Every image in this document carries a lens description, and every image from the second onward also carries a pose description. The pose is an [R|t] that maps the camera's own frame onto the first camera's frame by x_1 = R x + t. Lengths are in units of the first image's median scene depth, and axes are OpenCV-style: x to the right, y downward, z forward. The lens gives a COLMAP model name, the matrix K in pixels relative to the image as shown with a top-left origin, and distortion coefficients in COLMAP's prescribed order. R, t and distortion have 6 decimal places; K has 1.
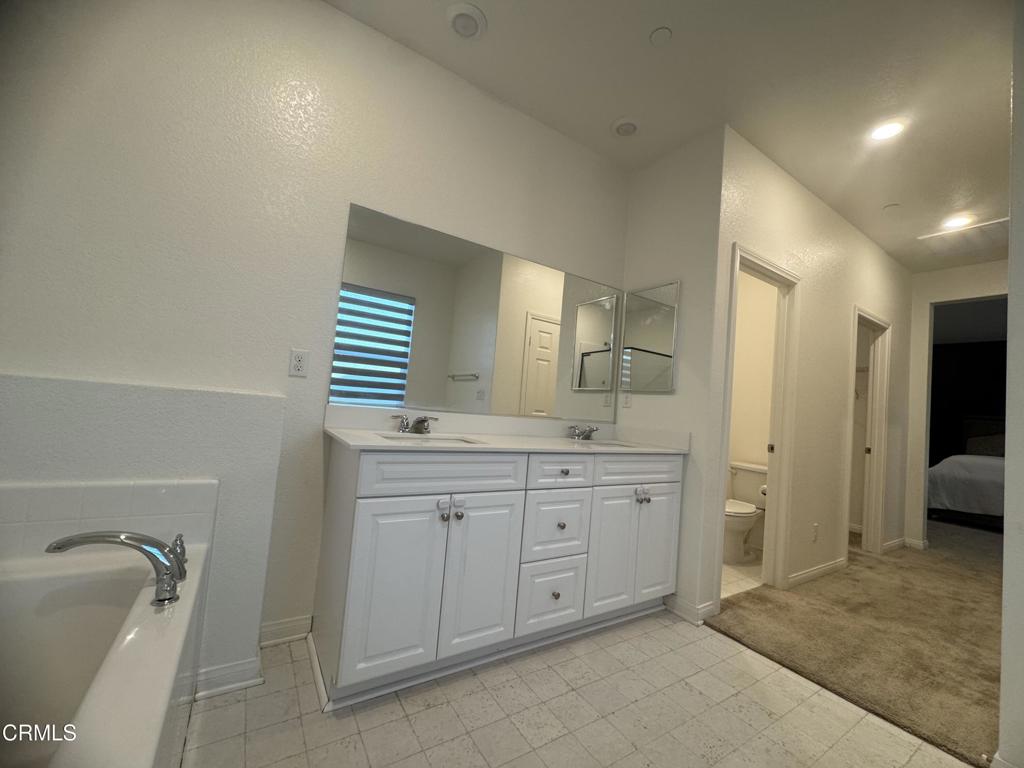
lens RADIAL K [[409.0, 0, 512.0], [0, 409.0, 384.0], [0, 0, 1]] dist [-0.004065, 0.000291]
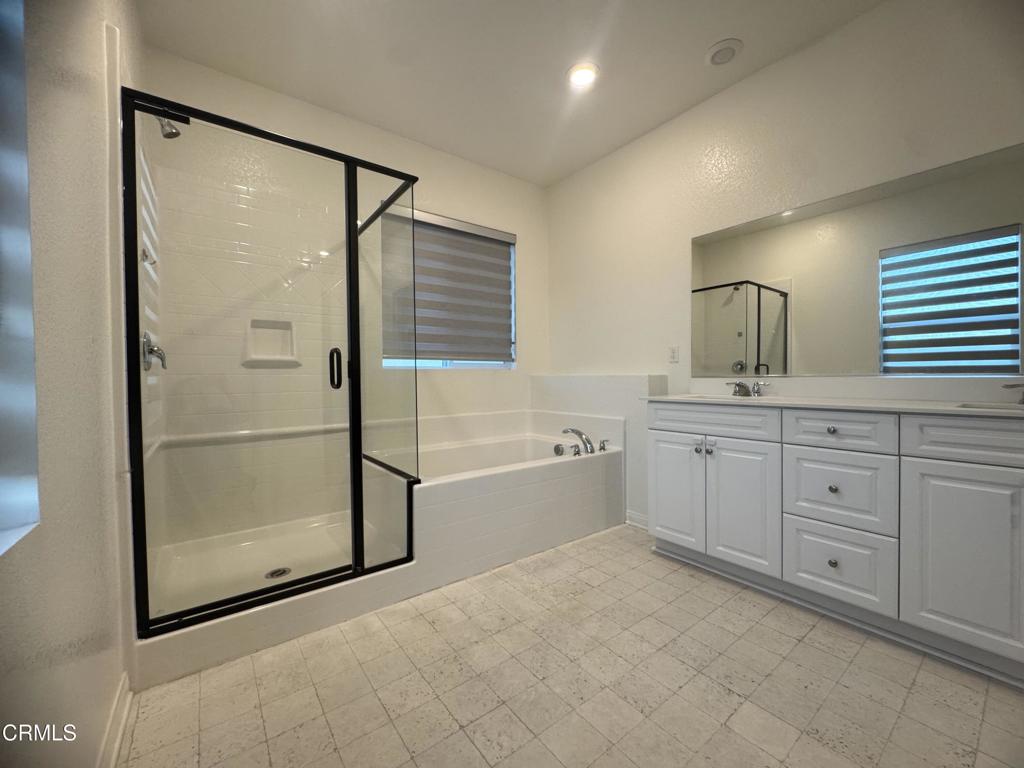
lens RADIAL K [[409.0, 0, 512.0], [0, 409.0, 384.0], [0, 0, 1]] dist [-0.004065, 0.000291]
pose [[0.075473, -0.068540, -0.994789, 1.006407], [0.067419, 0.995703, -0.063488, 0.124155], [0.994866, -0.062276, 0.079770, 0.230419]]
